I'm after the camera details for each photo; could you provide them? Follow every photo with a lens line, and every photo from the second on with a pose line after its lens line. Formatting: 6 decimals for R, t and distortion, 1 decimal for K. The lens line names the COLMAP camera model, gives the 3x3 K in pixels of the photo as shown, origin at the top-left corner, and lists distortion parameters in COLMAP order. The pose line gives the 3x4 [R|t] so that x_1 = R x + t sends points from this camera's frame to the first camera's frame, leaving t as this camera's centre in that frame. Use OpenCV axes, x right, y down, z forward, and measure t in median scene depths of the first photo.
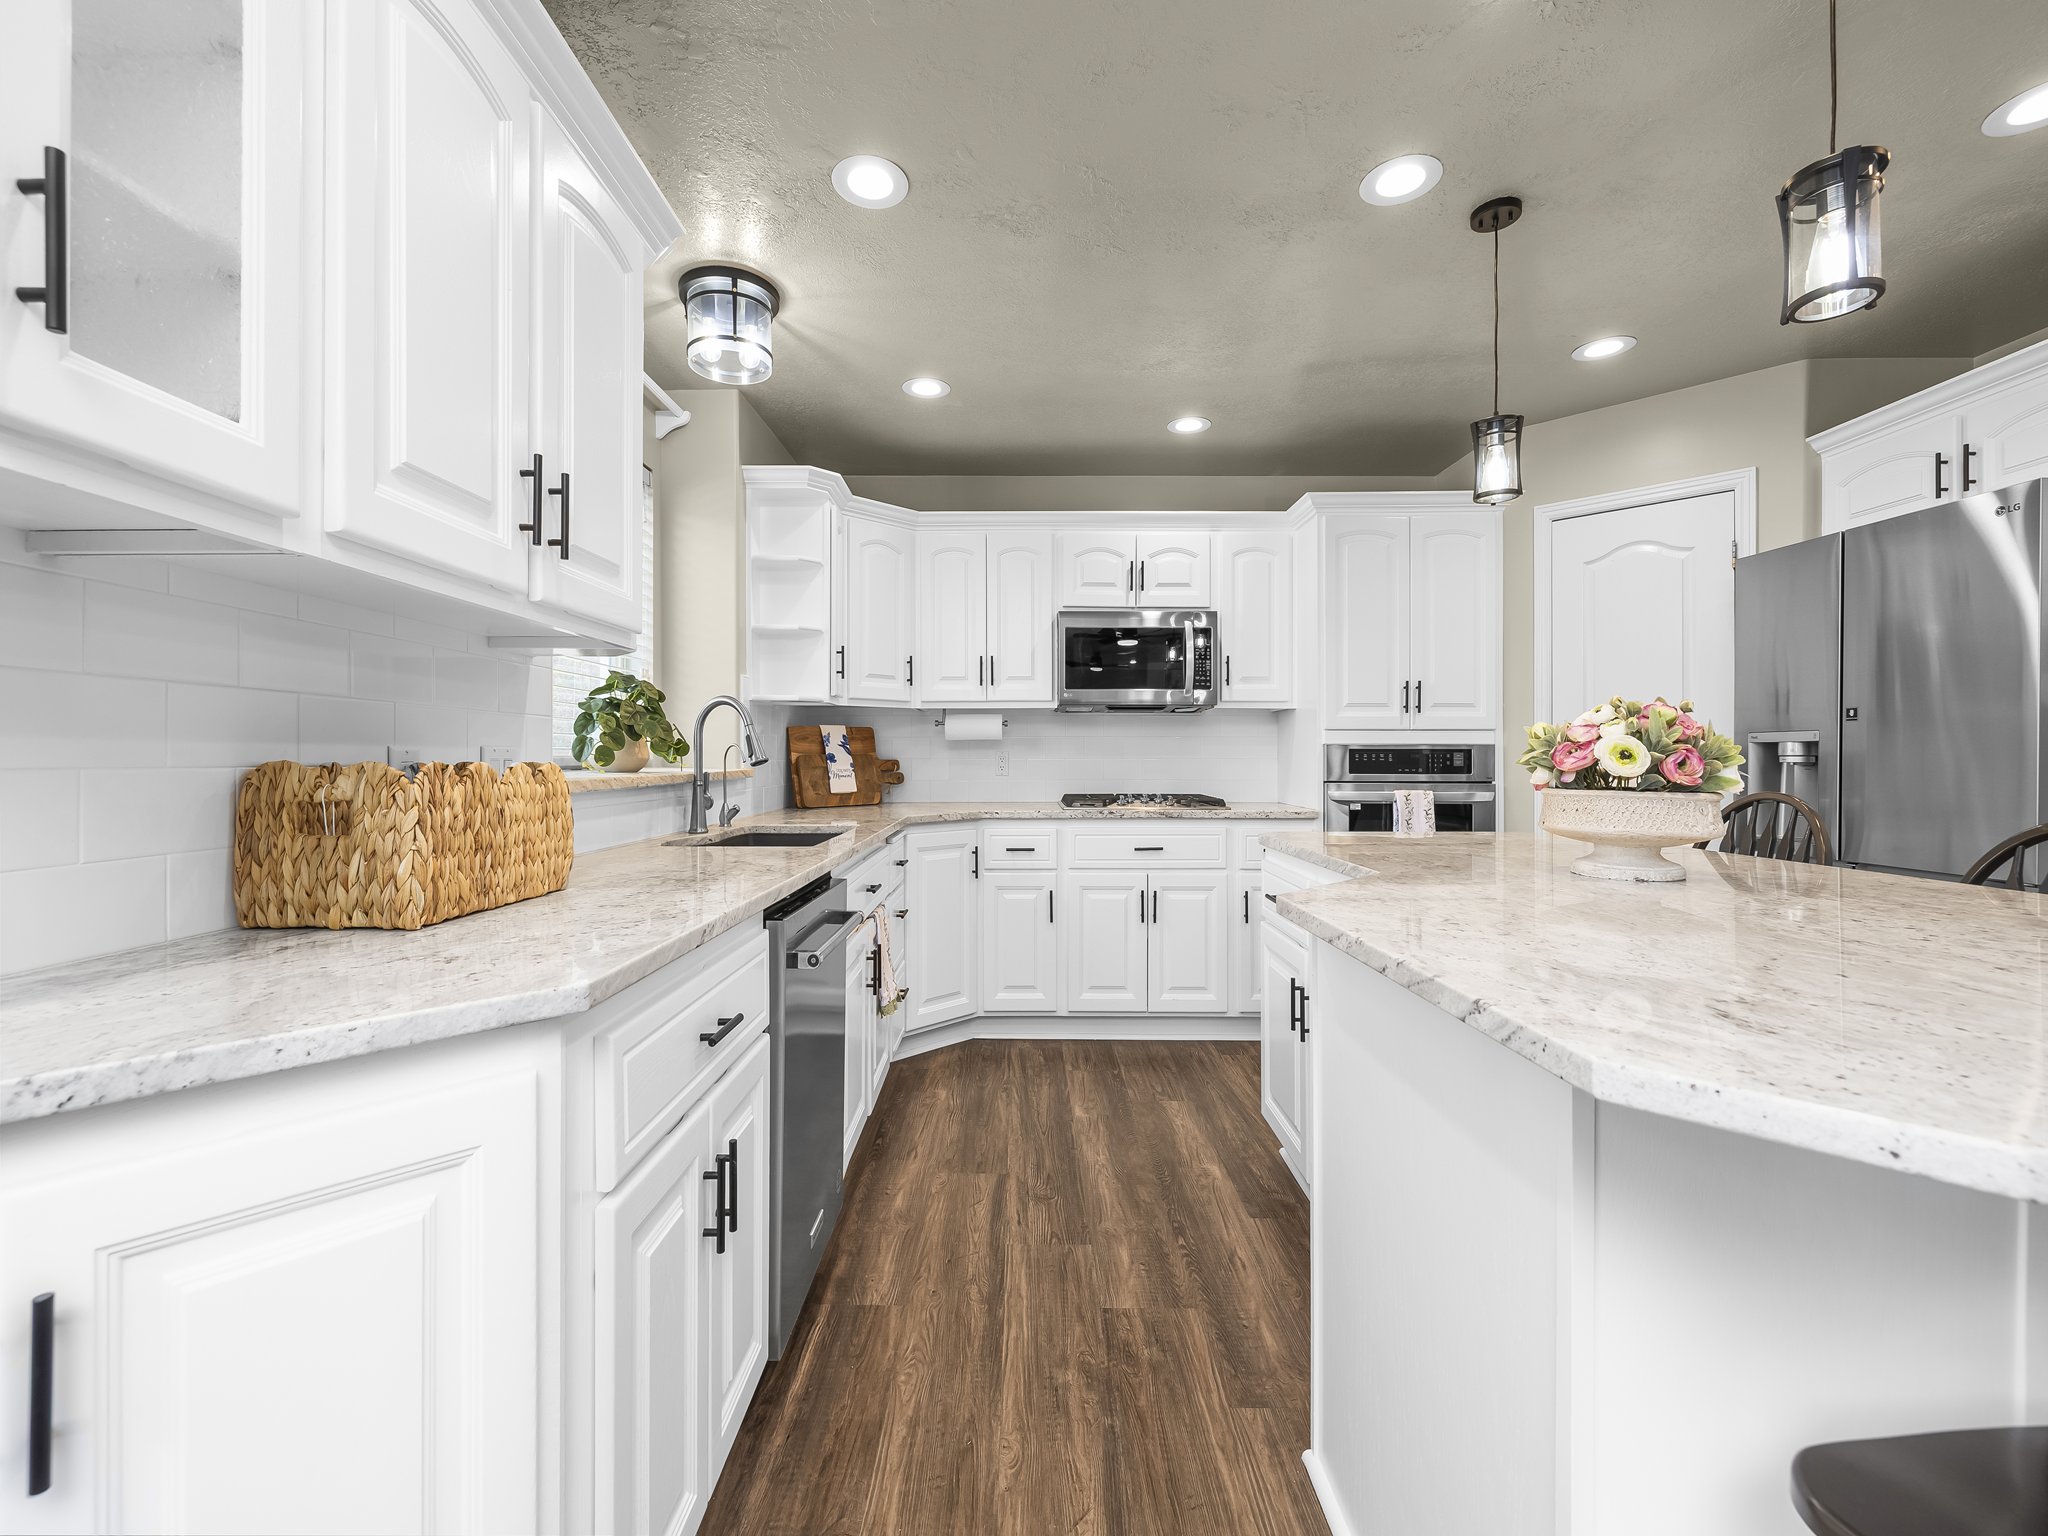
lens RADIAL K [[869.1, 0, 1020.8], [0, 869.1, 759.9], [0, 0, 1]] dist [-0.000470, 0.000979]
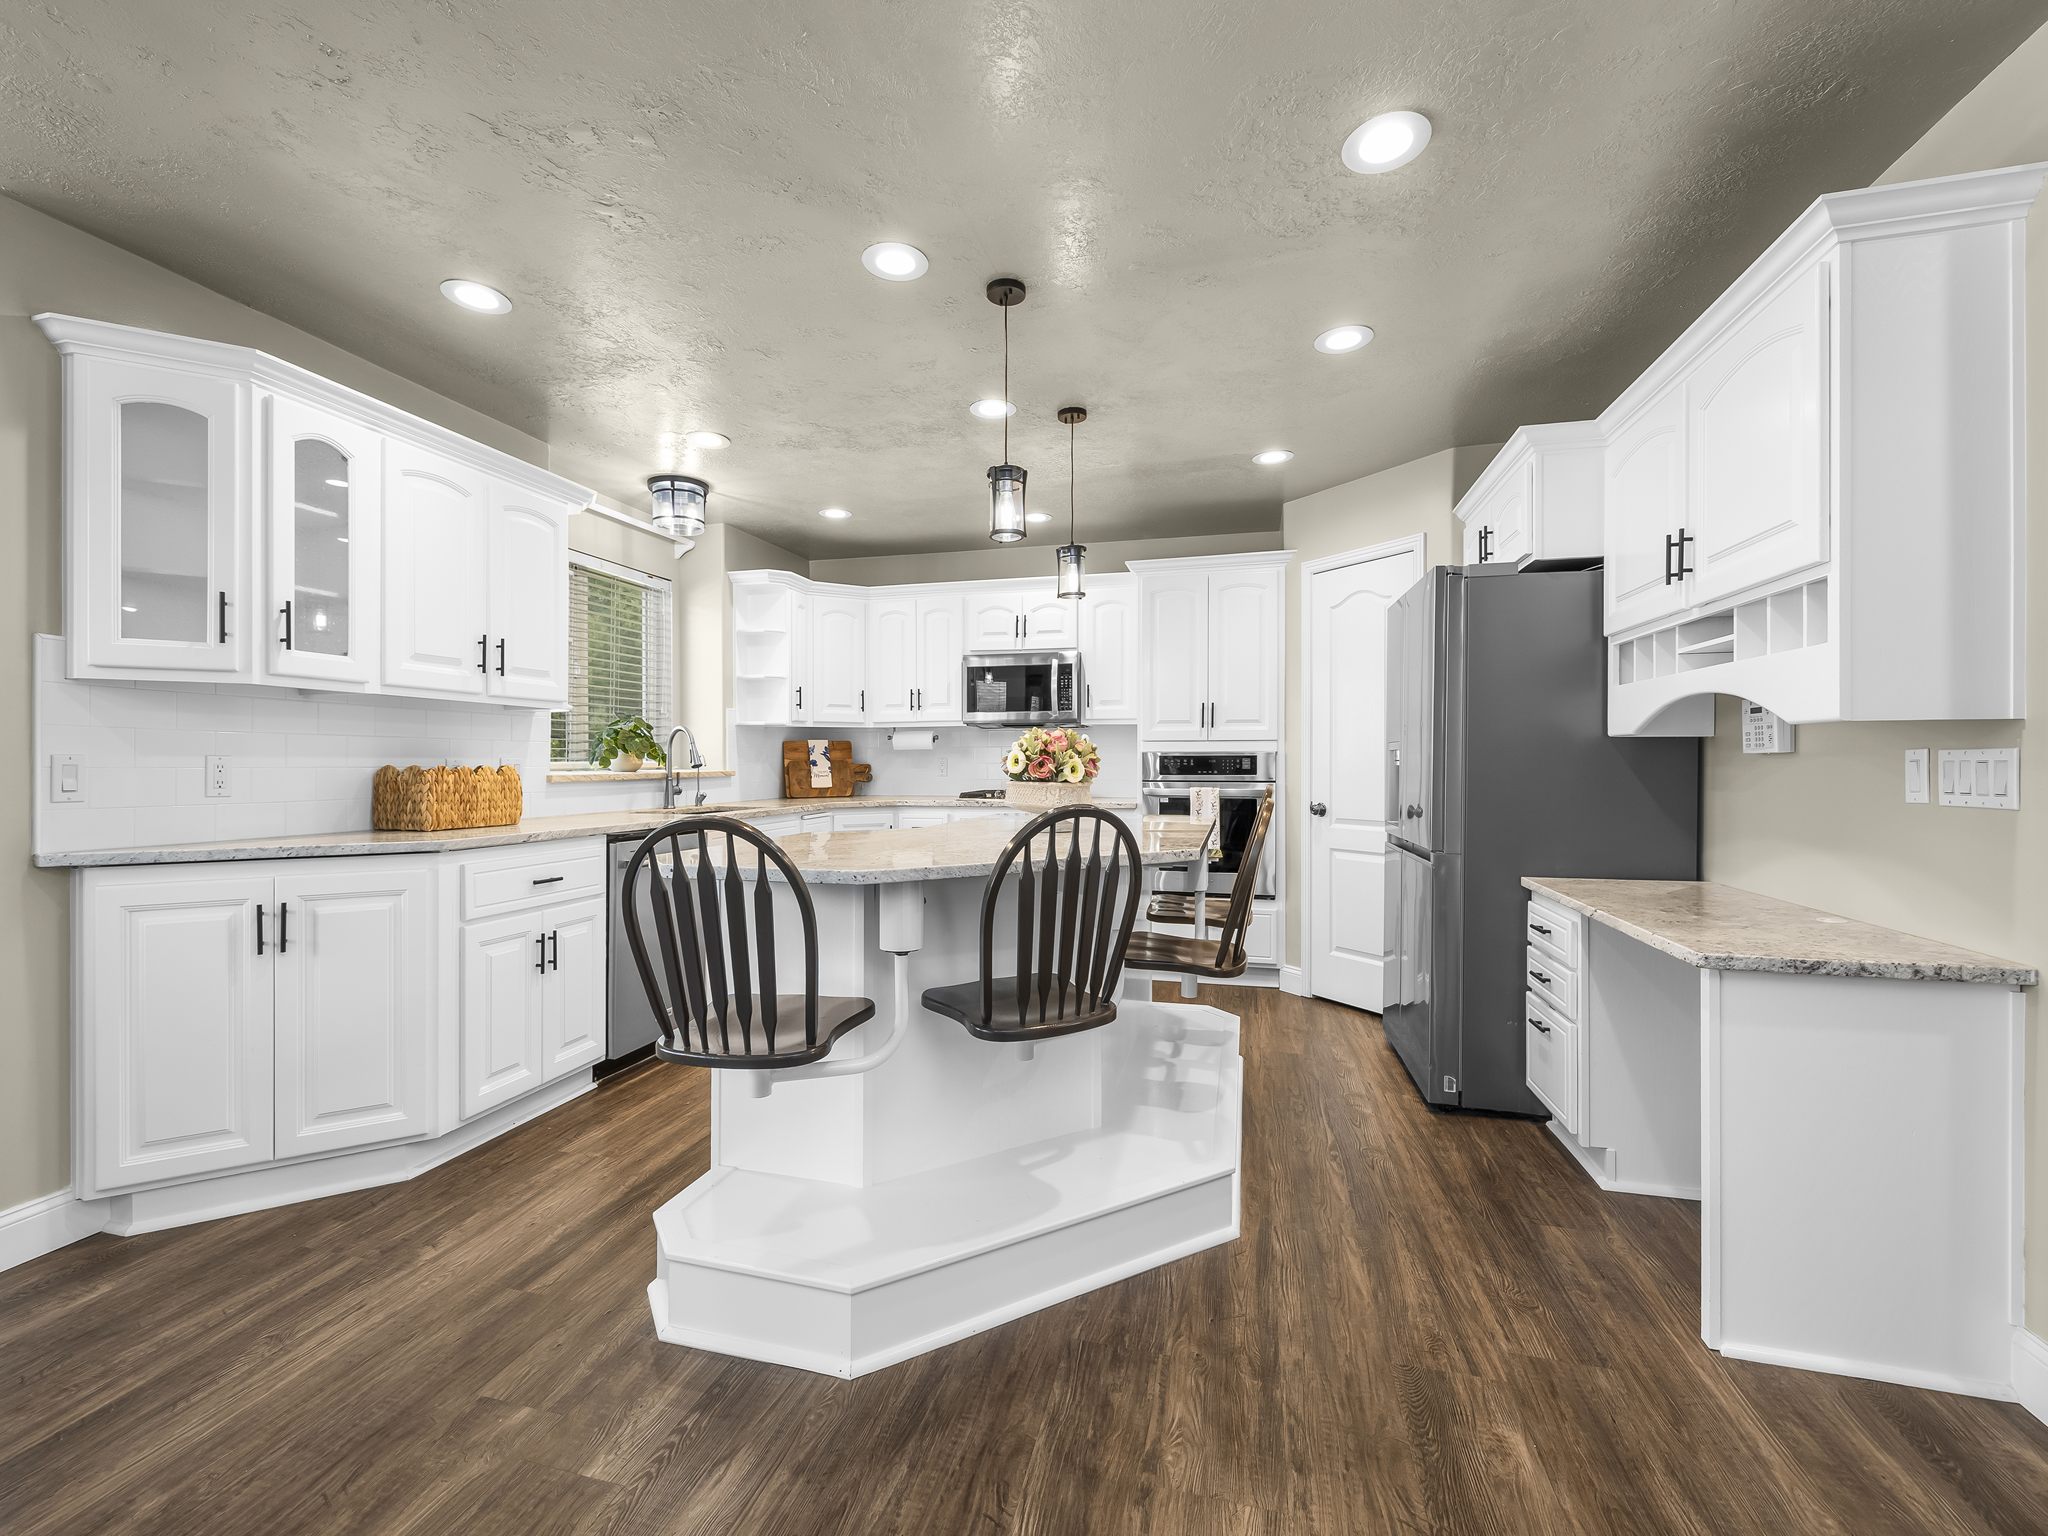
lens RADIAL K [[869.1, 0, 1013.5], [0, 869.1, 768.2], [0, 0, 1]] dist [-0.000470, 0.000979]
pose [[0.967541, 0.000072, -0.252713, 0.488884], [0.000946, 0.999992, 0.003909, 0.000710], [0.252712, -0.004021, 0.967533, -0.313409]]
